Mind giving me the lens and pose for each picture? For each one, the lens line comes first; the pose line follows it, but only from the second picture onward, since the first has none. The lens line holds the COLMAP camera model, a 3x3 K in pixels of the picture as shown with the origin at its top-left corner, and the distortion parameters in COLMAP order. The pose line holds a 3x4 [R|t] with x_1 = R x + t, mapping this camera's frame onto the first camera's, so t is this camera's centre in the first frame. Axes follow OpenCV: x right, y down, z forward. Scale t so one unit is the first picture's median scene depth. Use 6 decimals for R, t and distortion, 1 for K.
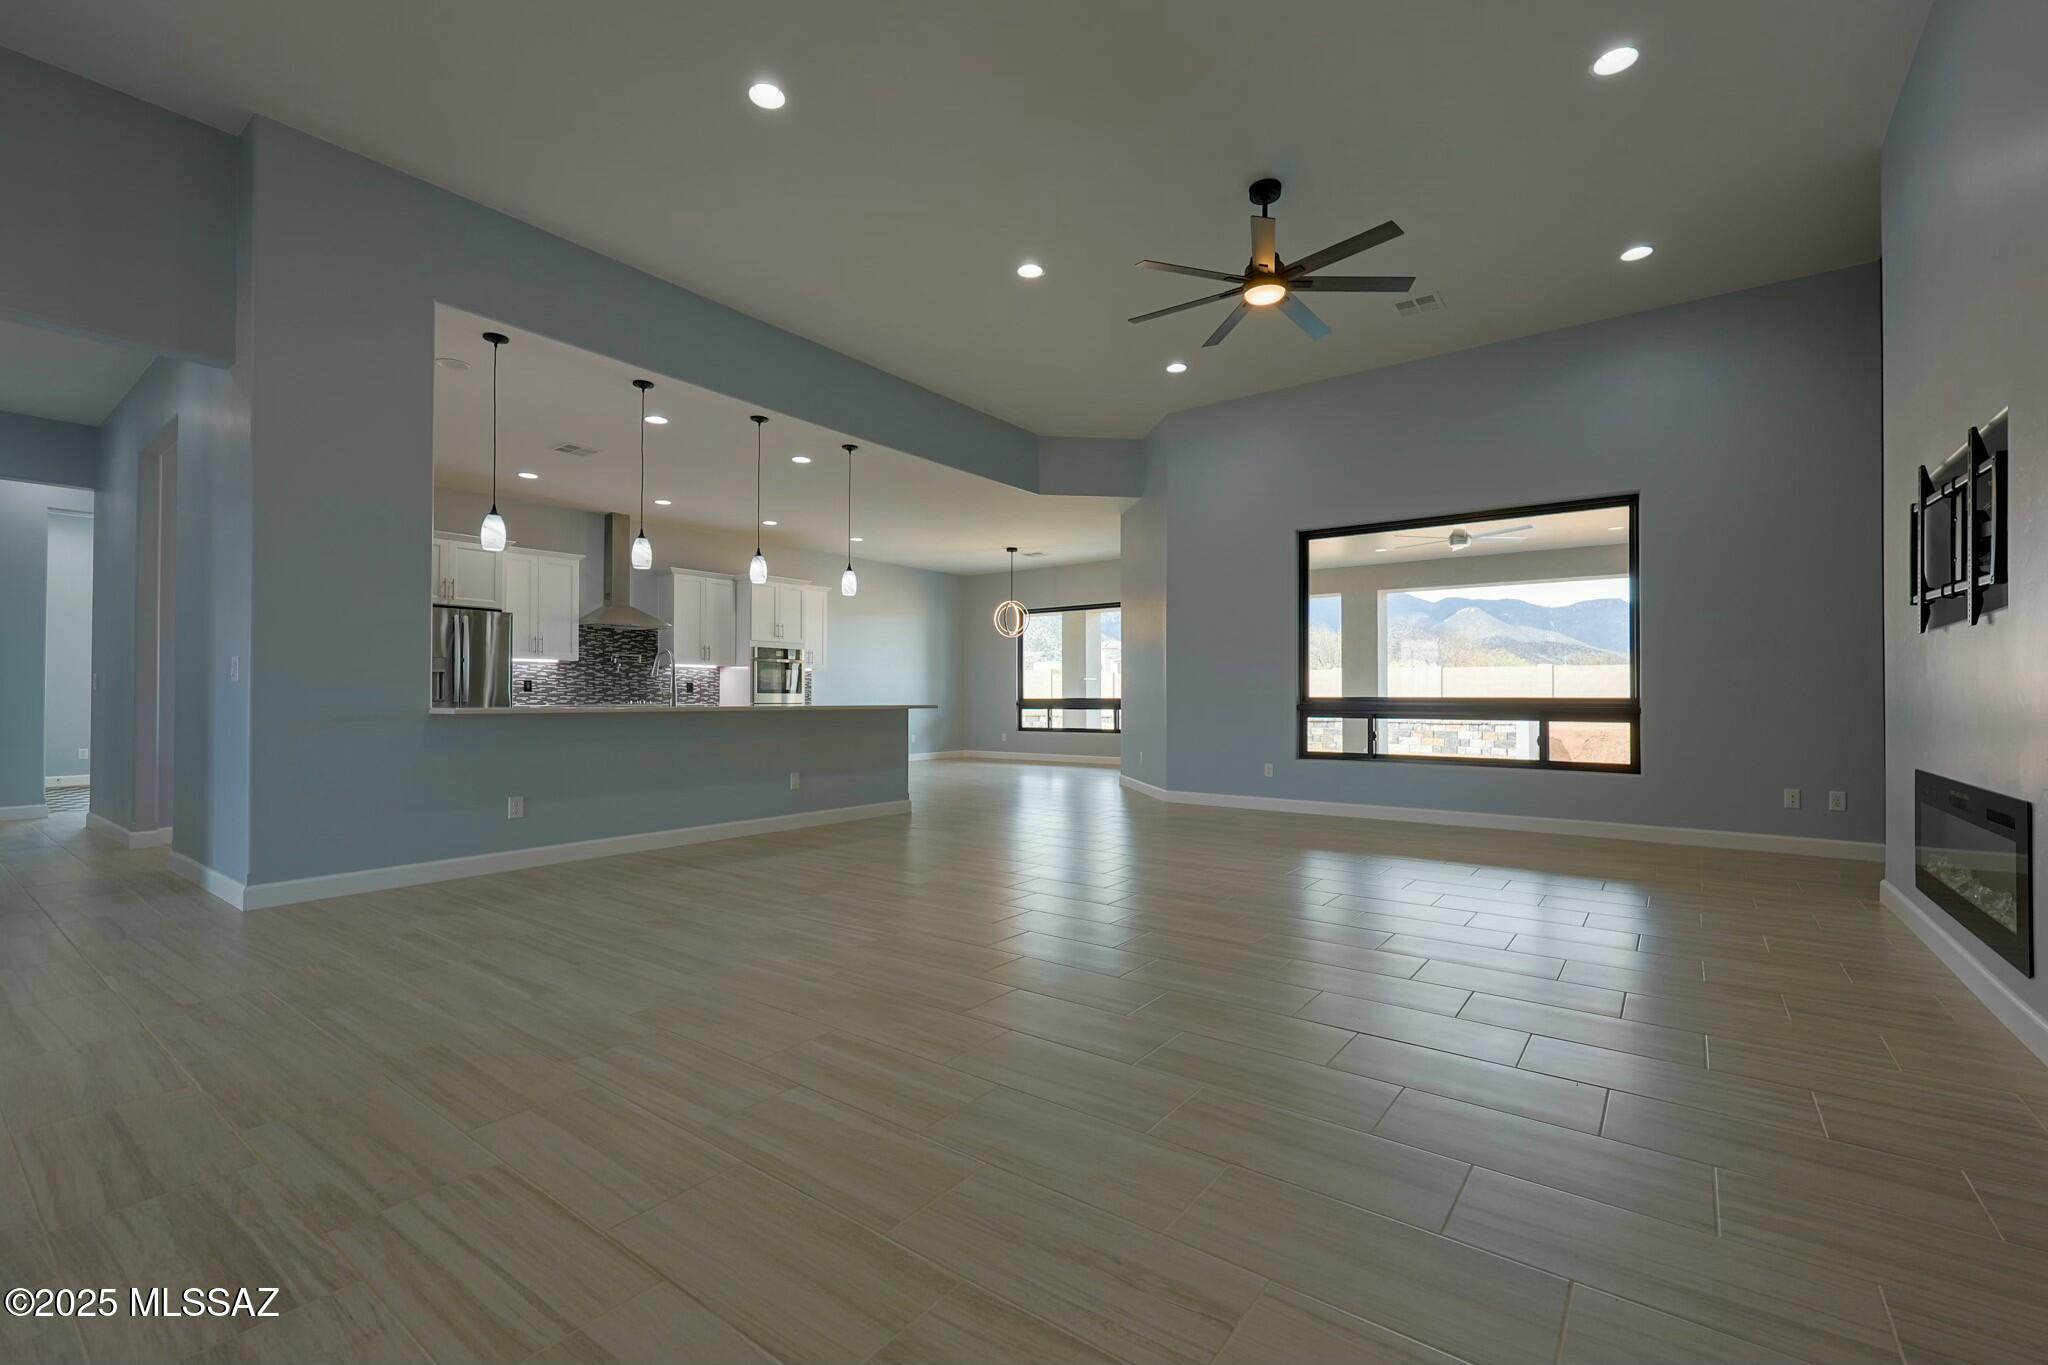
lens RADIAL K [[877.3, 0, 1024.0], [0, 877.3, 684.9], [0, 0, 1]] dist [0.001833, 0.000364]
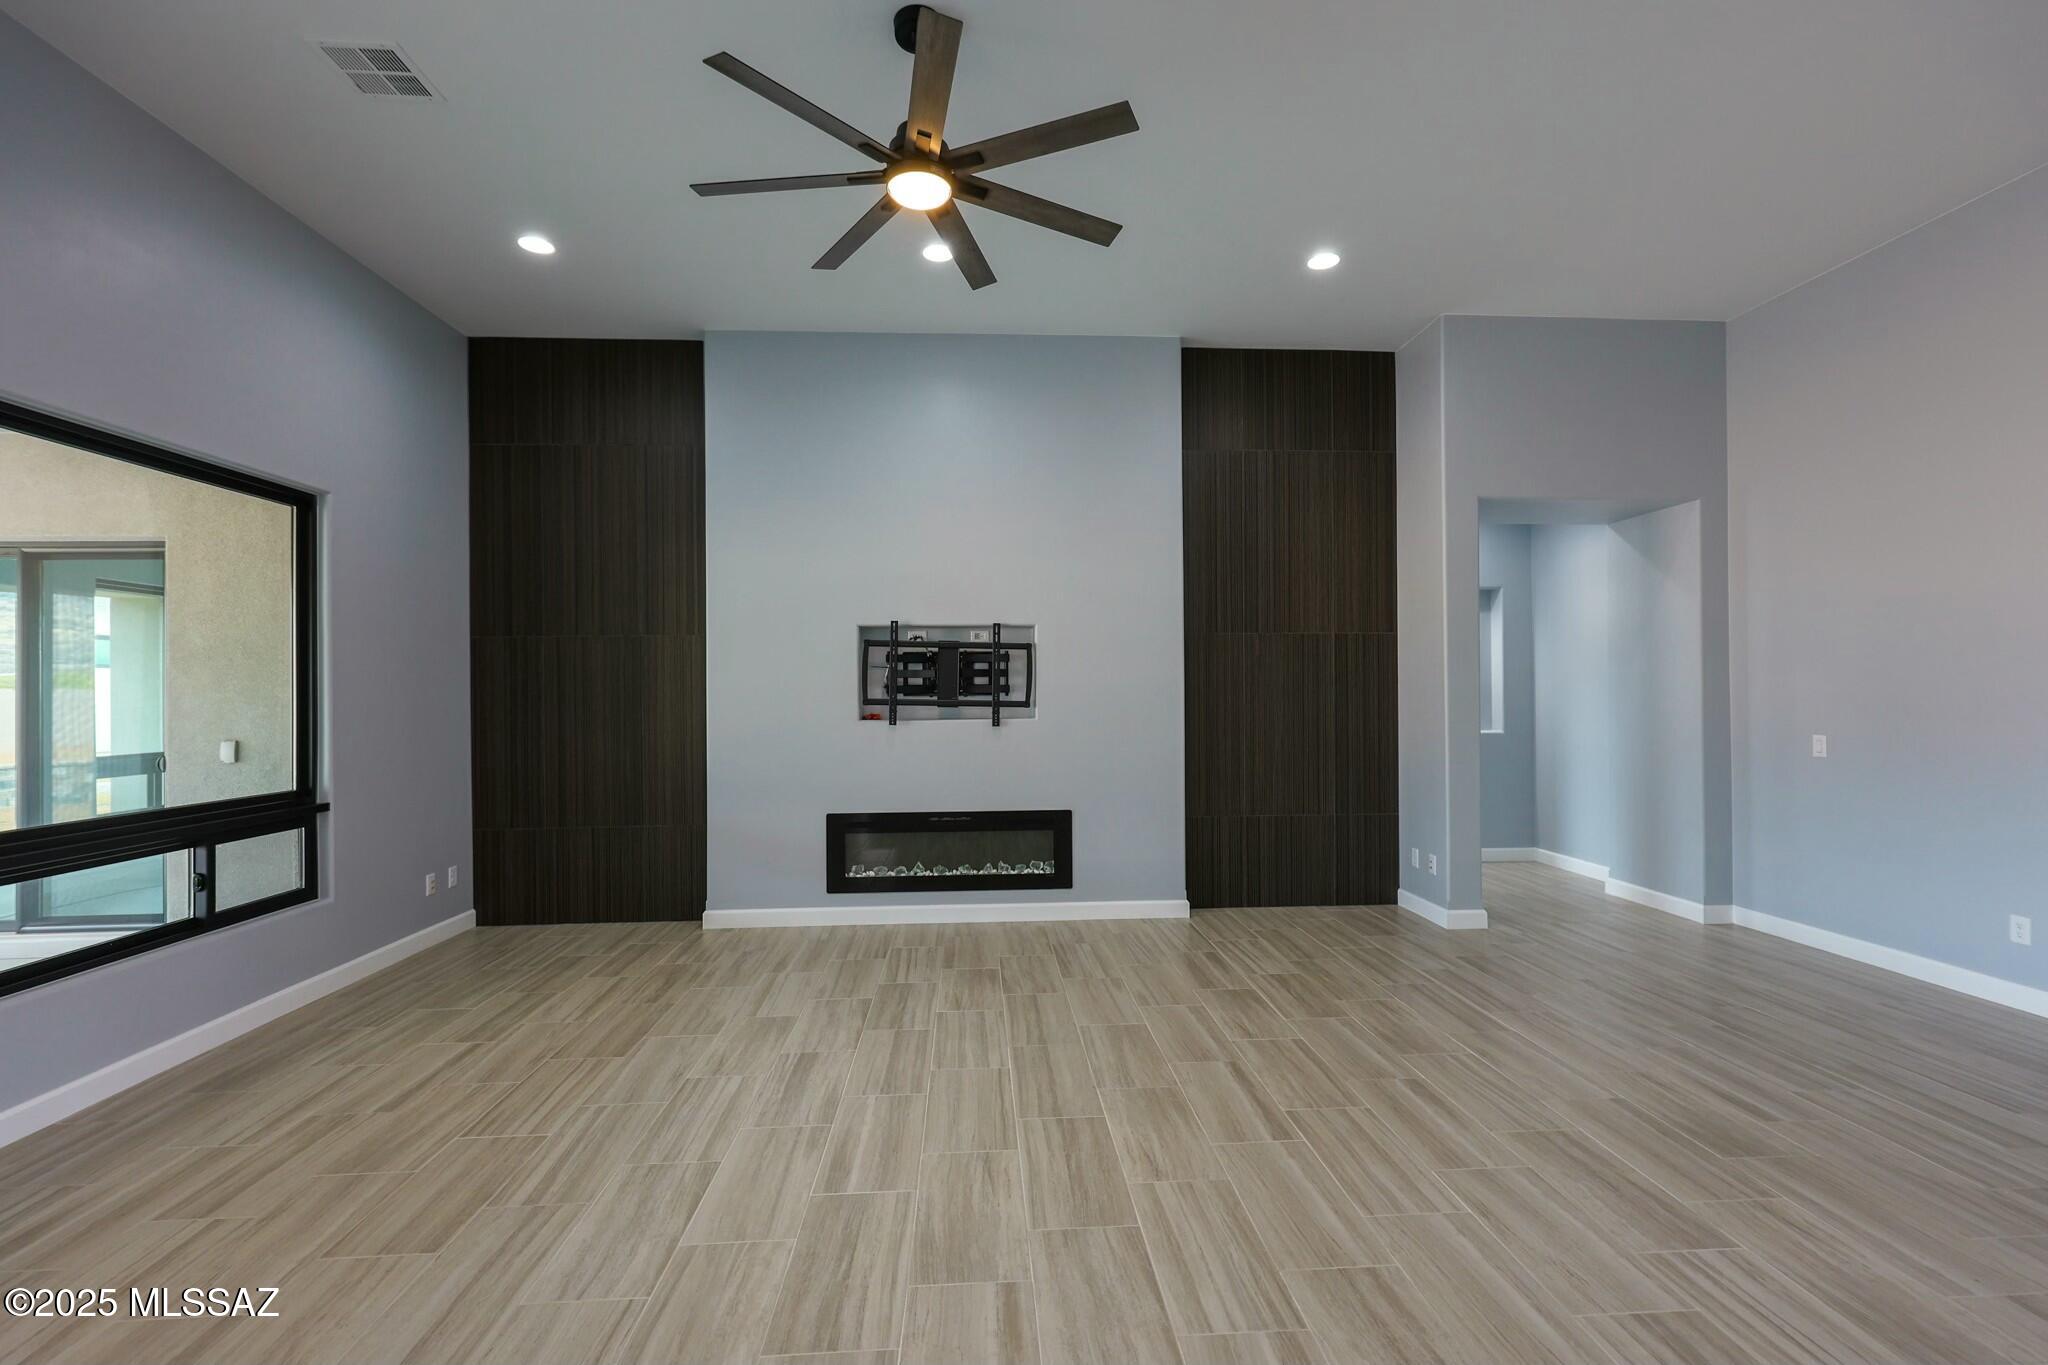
lens RADIAL K [[877.3, 0, 1026.8], [0, 877.3, 685.6], [0, 0, 1]] dist [0.001833, 0.000364]
pose [[-0.648587, 0.007056, 0.761108, -0.127639], [-0.004076, 0.999910, -0.012744, -0.039800], [-0.761130, -0.011368, -0.648500, 0.670939]]
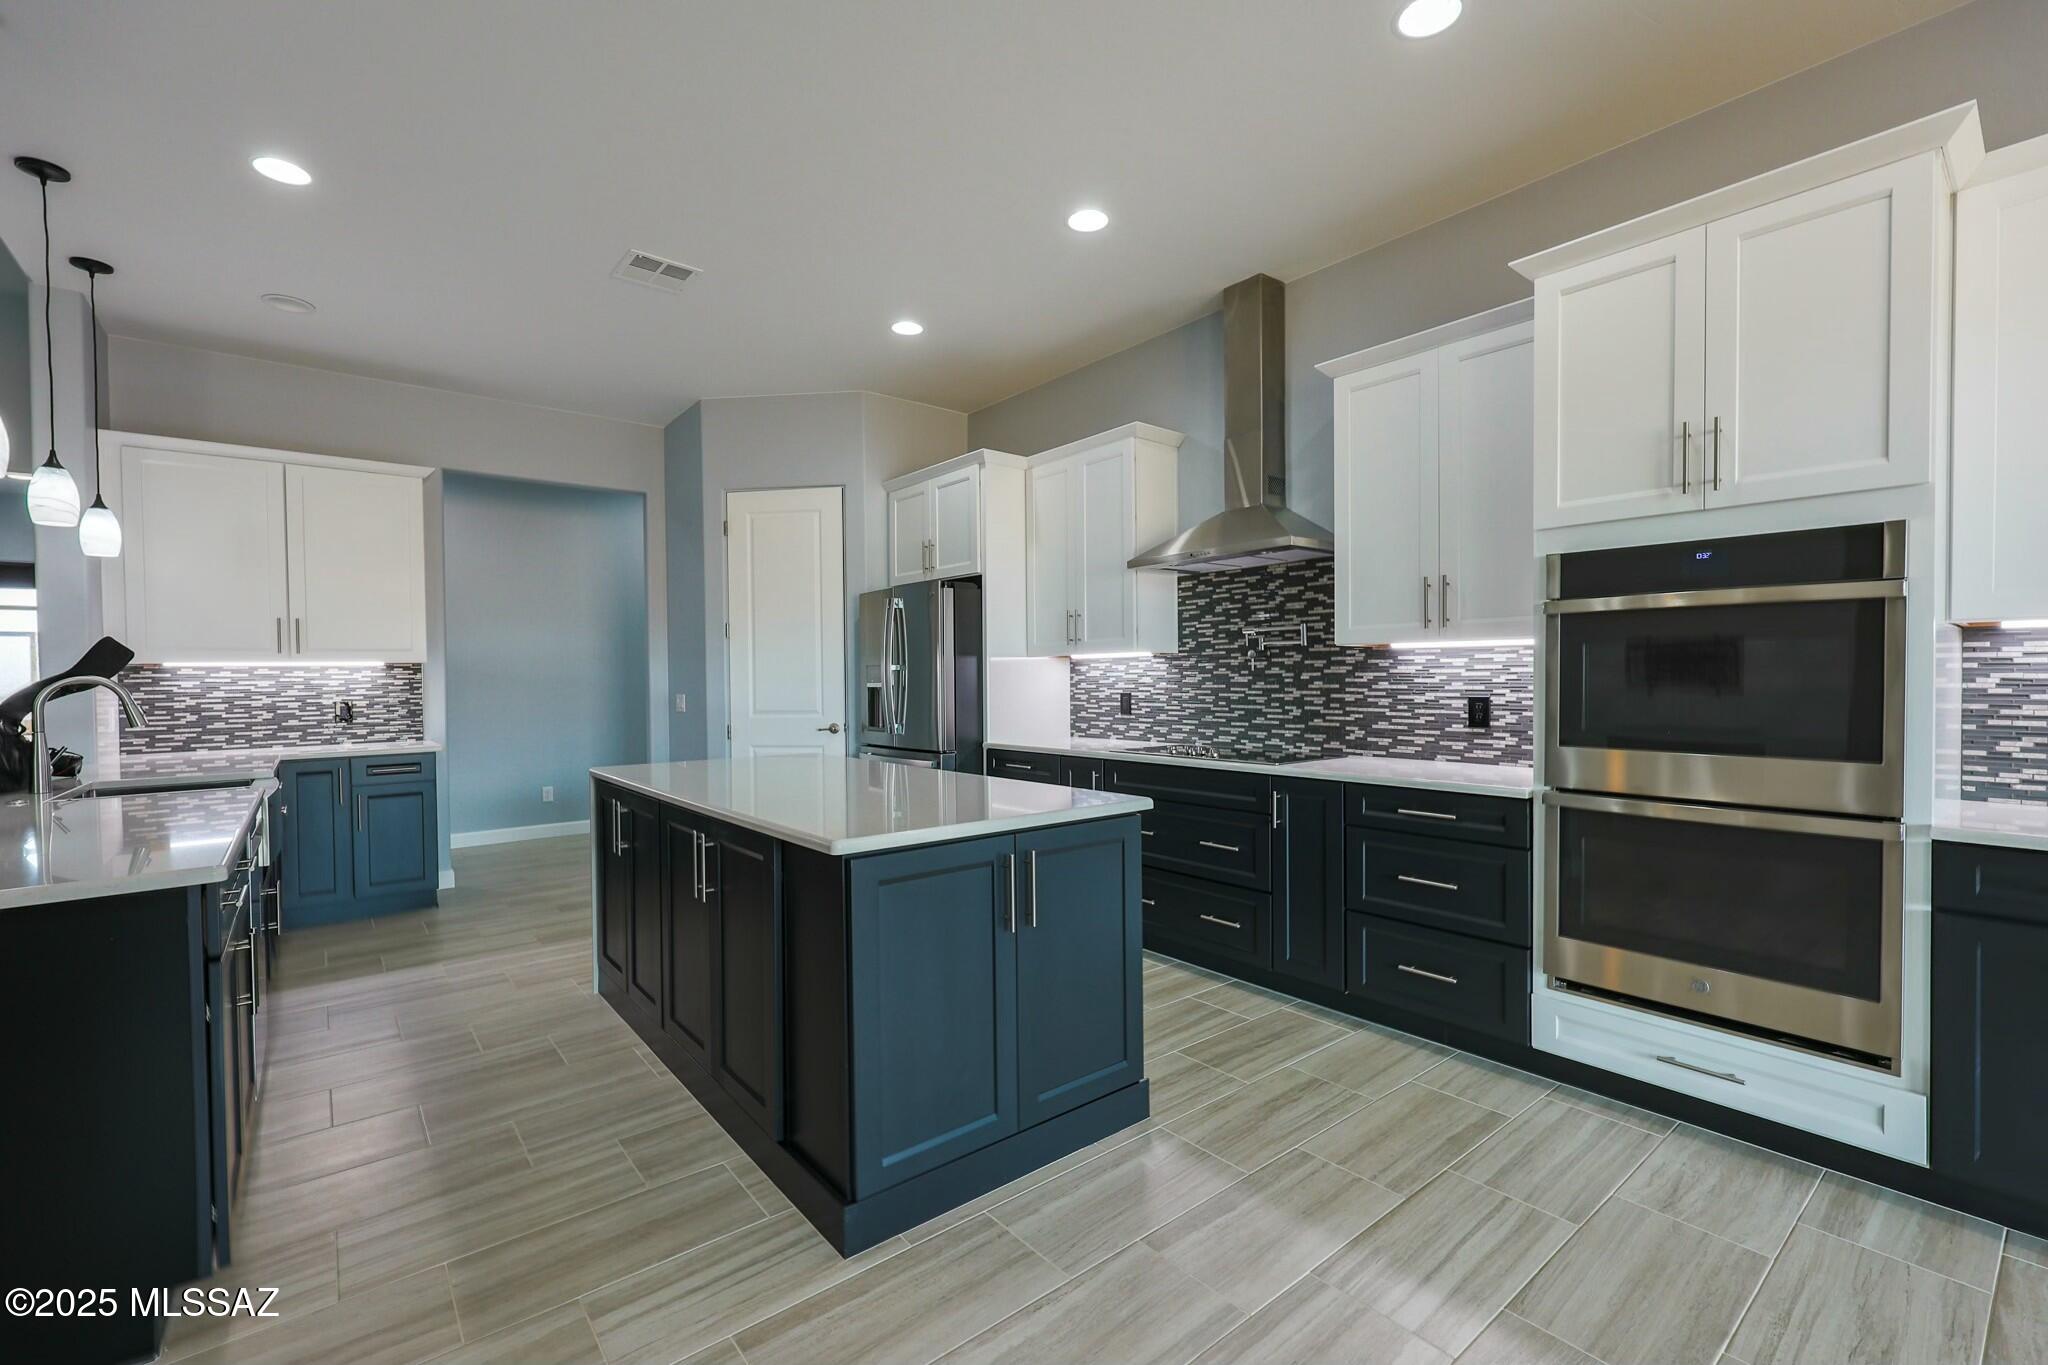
lens RADIAL K [[877.3, 0, 1024.3], [0, 877.3, 688.5], [0, 0, 1]] dist [0.001833, 0.000364]
pose [[-0.244984, 0.020611, -0.969308, -0.041400], [0.031597, 0.999413, 0.013266, -0.016644], [0.969012, -0.027377, -0.245491, 1.051745]]
